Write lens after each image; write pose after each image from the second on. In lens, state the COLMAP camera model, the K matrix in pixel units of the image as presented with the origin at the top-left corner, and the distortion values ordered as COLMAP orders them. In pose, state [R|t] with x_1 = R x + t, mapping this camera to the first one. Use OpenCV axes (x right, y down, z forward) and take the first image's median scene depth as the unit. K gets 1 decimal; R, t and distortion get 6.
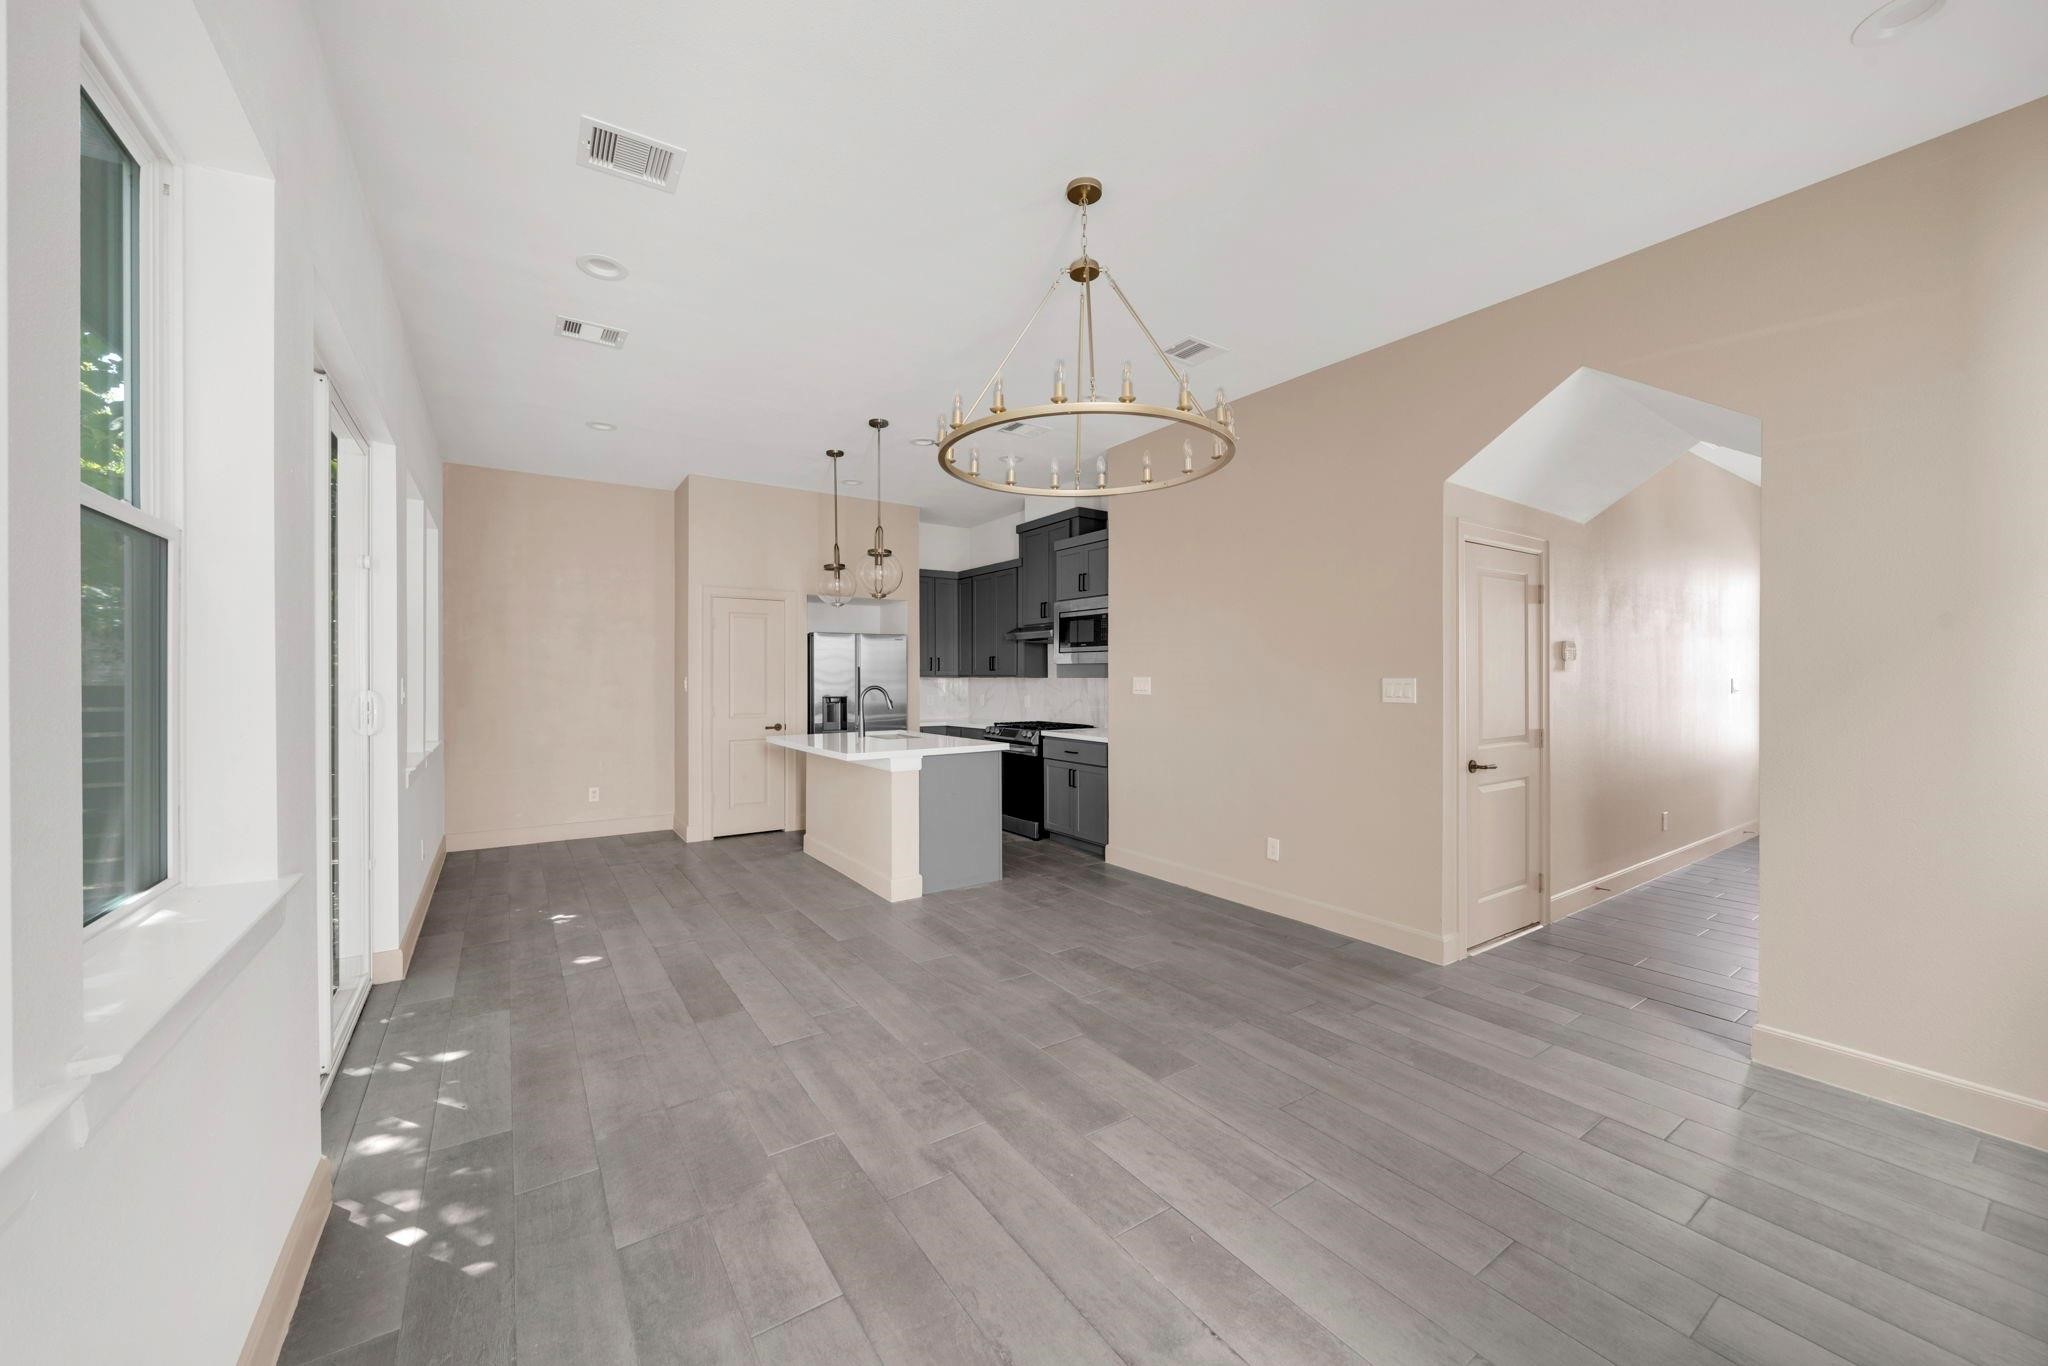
lens RADIAL K [[790.4, 0, 1020.3], [0, 790.4, 677.0], [0, 0, 1]] dist [0.000725, -0.000121]
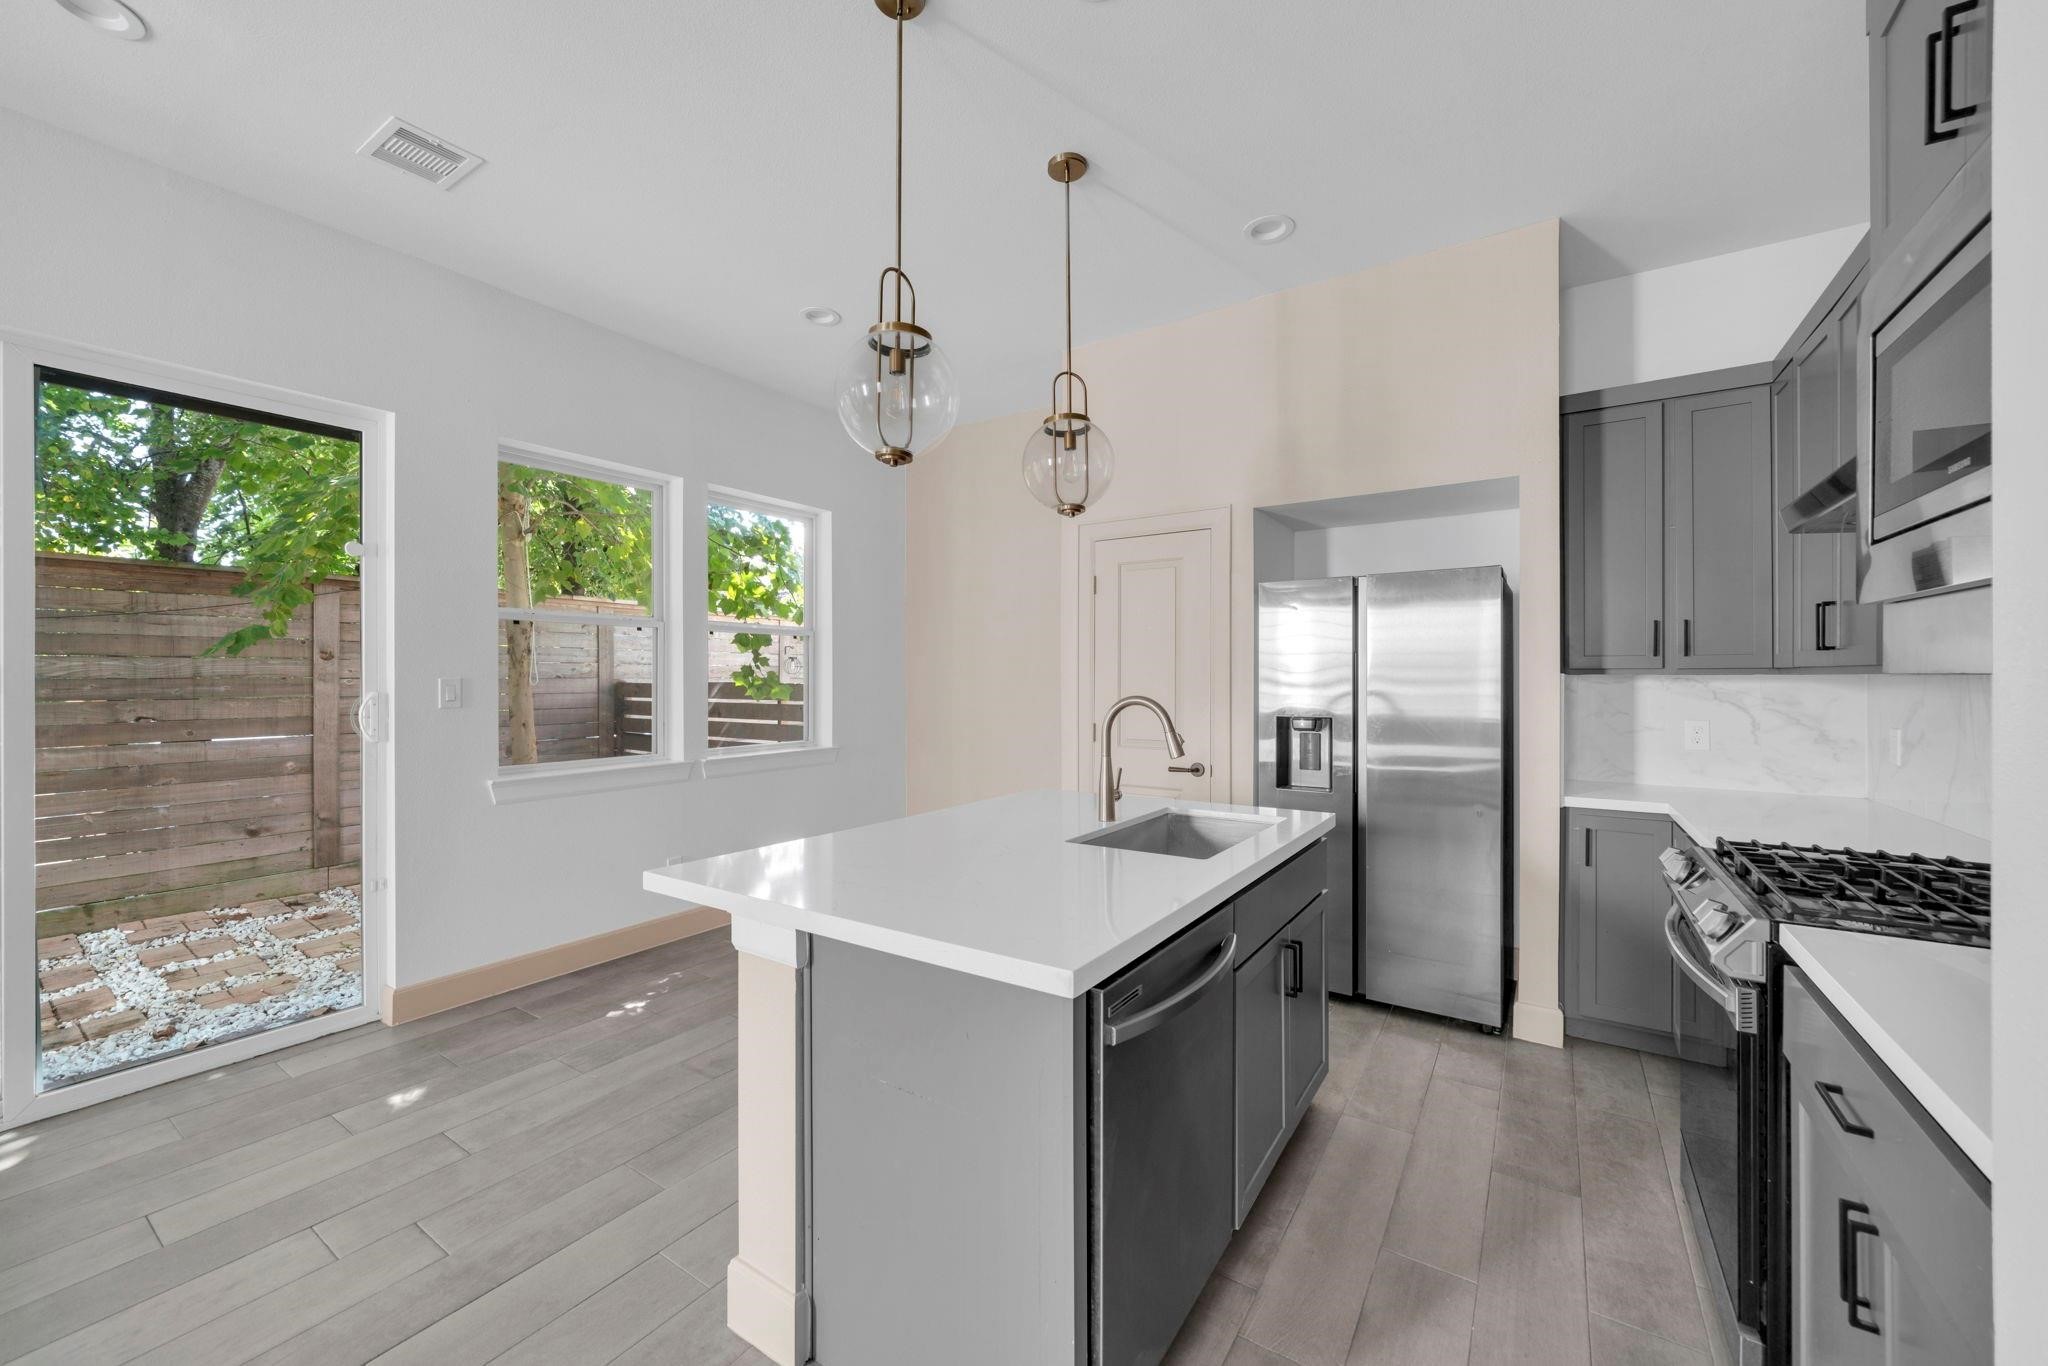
lens RADIAL K [[790.4, 0, 1020.3], [0, 790.4, 677.0], [0, 0, 1]] dist [0.000725, -0.000121]
pose [[0.367744, -0.001193, -0.929926, 0.220671], [-0.001499, 0.999997, -0.001876, 0.003740], [0.929926, 0.002084, 0.367741, 1.080051]]
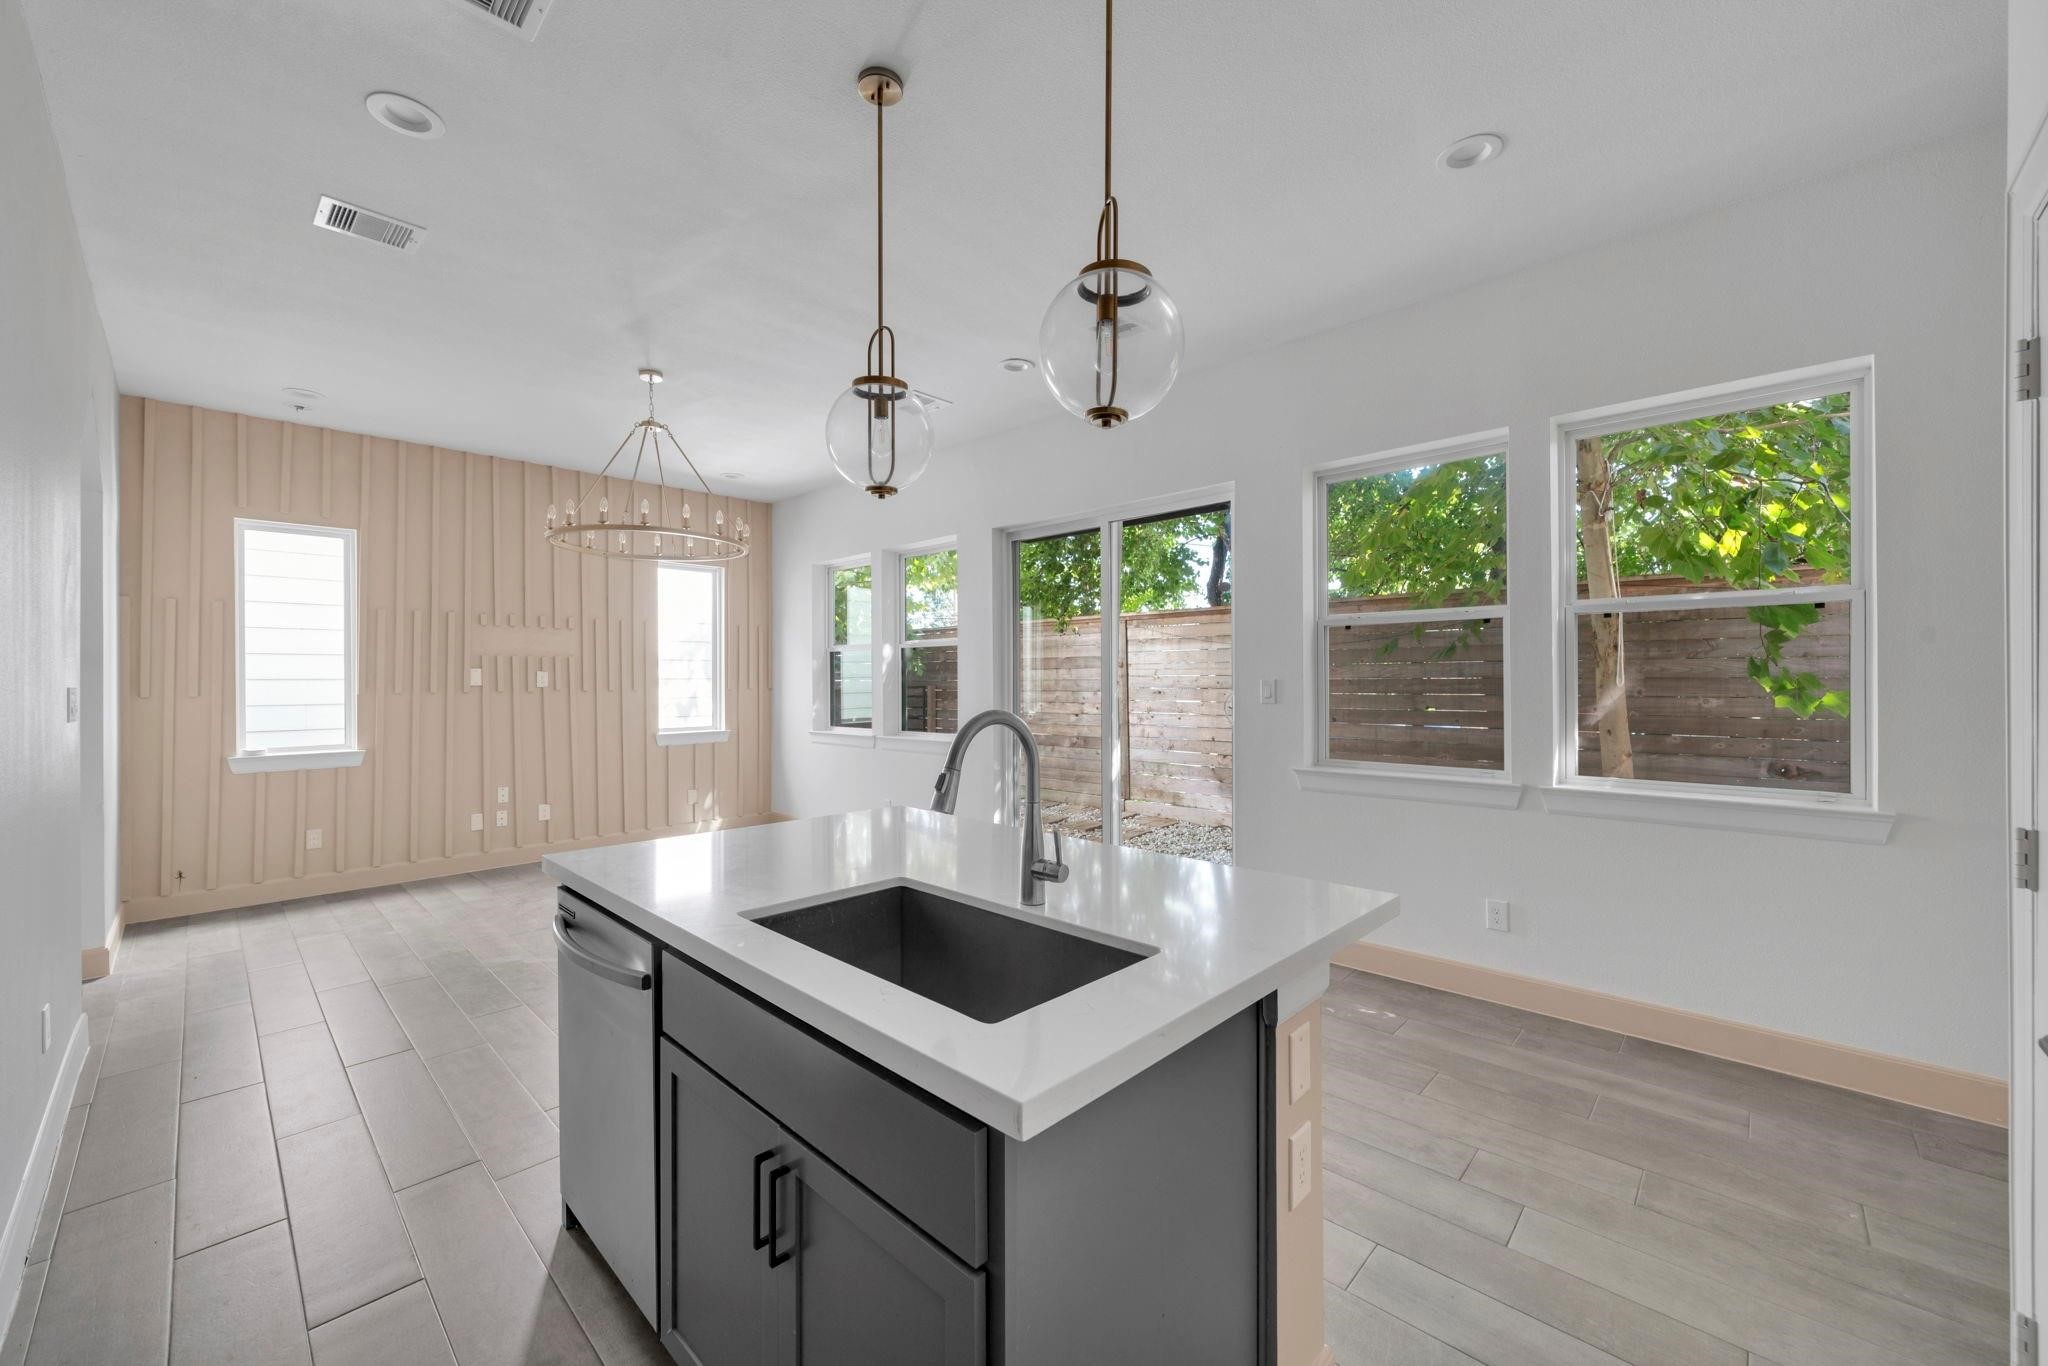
lens RADIAL K [[790.4, 0, 1020.3], [0, 790.4, 677.0], [0, 0, 1]] dist [0.000725, -0.000121]
pose [[-0.980359, 0.003008, -0.197198, -0.186663], [0.003229, 0.999994, -0.000798, 0.001055], [0.197195, -0.001419, -0.980363, 1.672916]]
